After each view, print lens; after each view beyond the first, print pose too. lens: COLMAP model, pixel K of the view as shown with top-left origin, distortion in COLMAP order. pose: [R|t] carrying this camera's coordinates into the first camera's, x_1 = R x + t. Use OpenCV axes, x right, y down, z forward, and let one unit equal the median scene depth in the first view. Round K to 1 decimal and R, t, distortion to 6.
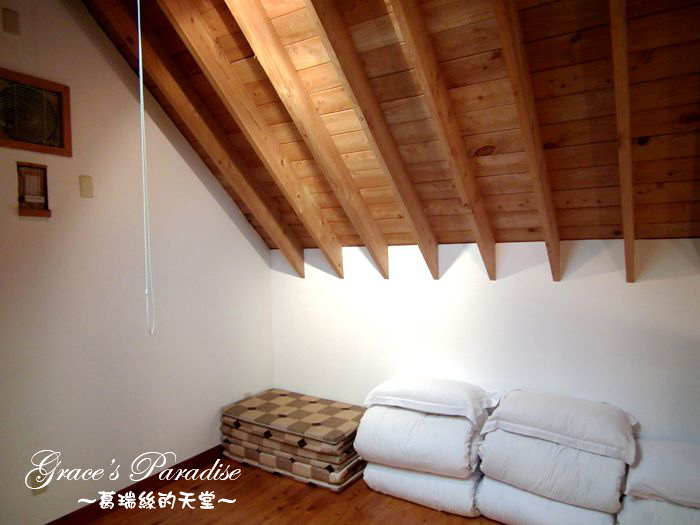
lens RADIAL K [[472.7, 0, 350.0], [0, 472.7, 262.5], [0, 0, 1]] dist [-0.006920, -0.003290]
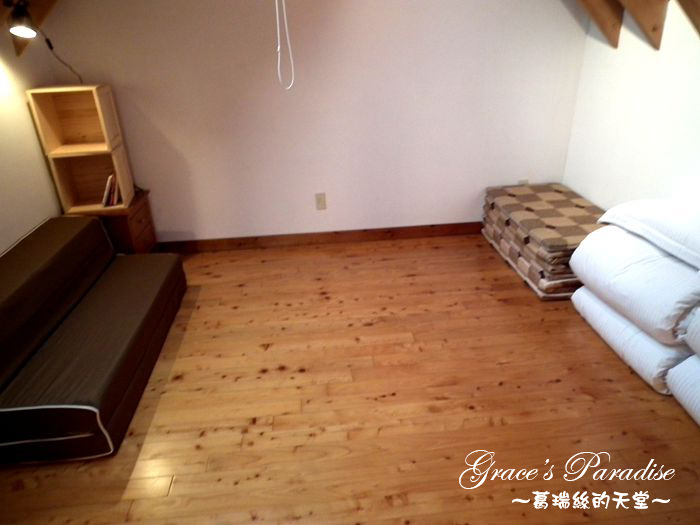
lens RADIAL K [[472.7, 0, 350.0], [0, 472.7, 262.5], [0, 0, 1]] dist [-0.006920, -0.003290]
pose [[0.603557, 0.347058, -0.717823, 0.369646], [0.001952, 0.899649, 0.436610, 0.015525], [0.797318, -0.264920, 0.542311, 0.206402]]
